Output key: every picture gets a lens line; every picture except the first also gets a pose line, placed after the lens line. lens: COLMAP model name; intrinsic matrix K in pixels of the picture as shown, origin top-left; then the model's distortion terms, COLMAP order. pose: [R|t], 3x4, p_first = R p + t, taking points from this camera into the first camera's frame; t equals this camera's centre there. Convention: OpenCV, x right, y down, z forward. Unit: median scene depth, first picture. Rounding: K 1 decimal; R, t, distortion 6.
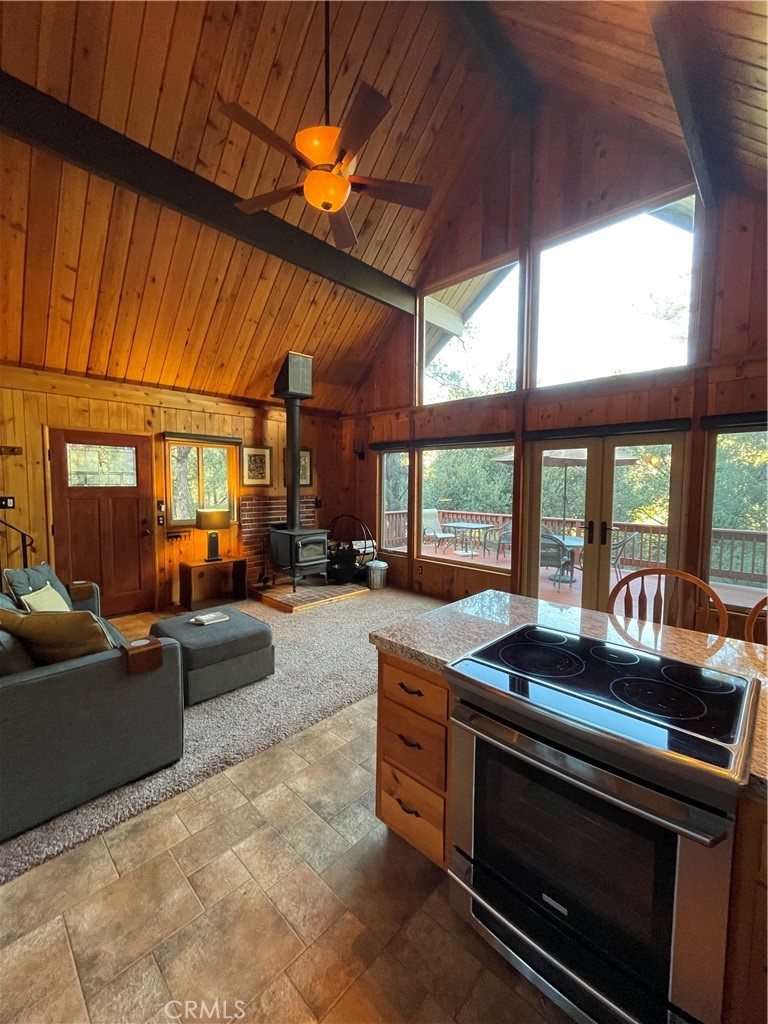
lens RADIAL K [[414.1, 0, 381.8], [0, 414.1, 514.1], [0, 0, 1]] dist [0.000757, 0.000047]
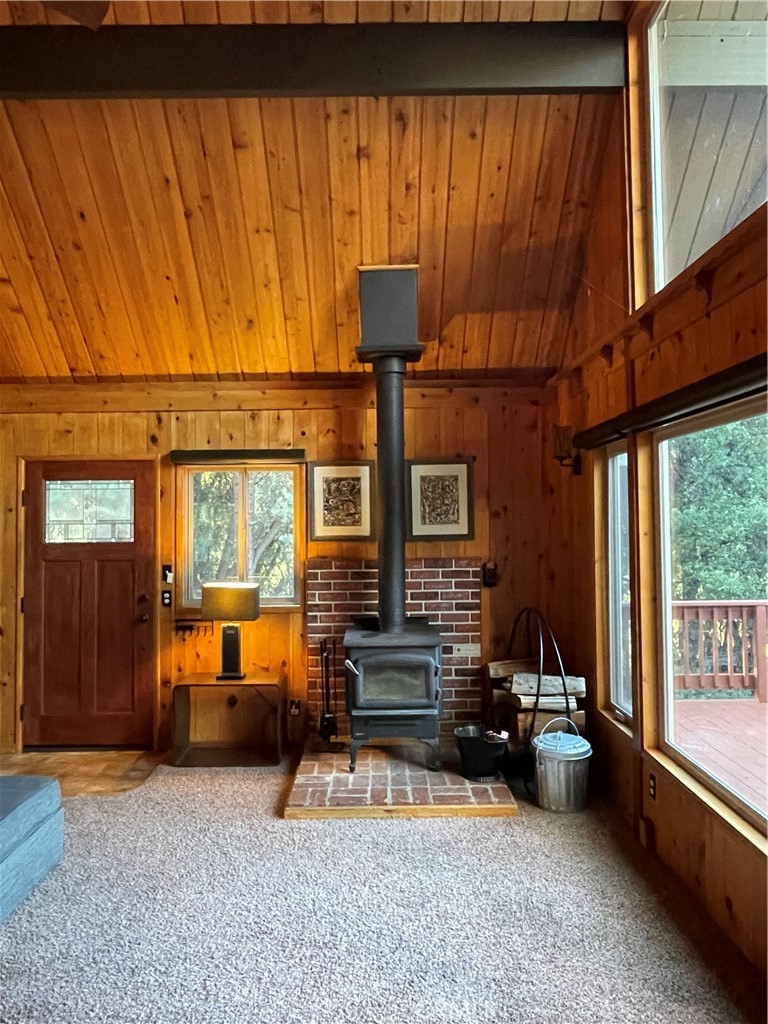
lens RADIAL K [[731.1, 0, 384.0], [0, 731.1, 503.1], [0, 0, 1]] dist [-0.008297, -0.003469]
pose [[0.704764, -0.034122, -0.708621, 0.434866], [-0.038727, 0.995503, -0.086453, -0.042574], [0.708384, 0.088372, 0.700273, 0.472192]]
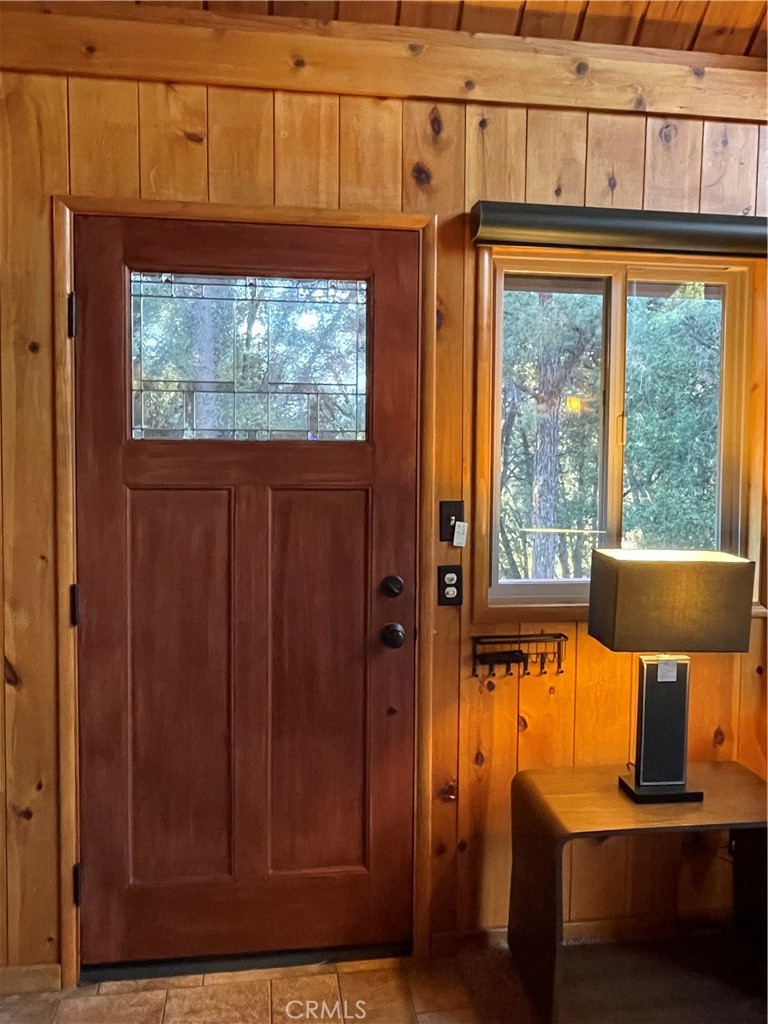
lens RADIAL K [[777.3, 0, 386.3], [0, 777.3, 521.9], [0, 0, 1]] dist [-0.002112, -0.001294]
pose [[0.789533, 0.024670, -0.613212, -0.288809], [-0.045069, 0.998825, -0.017844, -0.011614], [0.612051, 0.041725, 0.789717, 0.621867]]
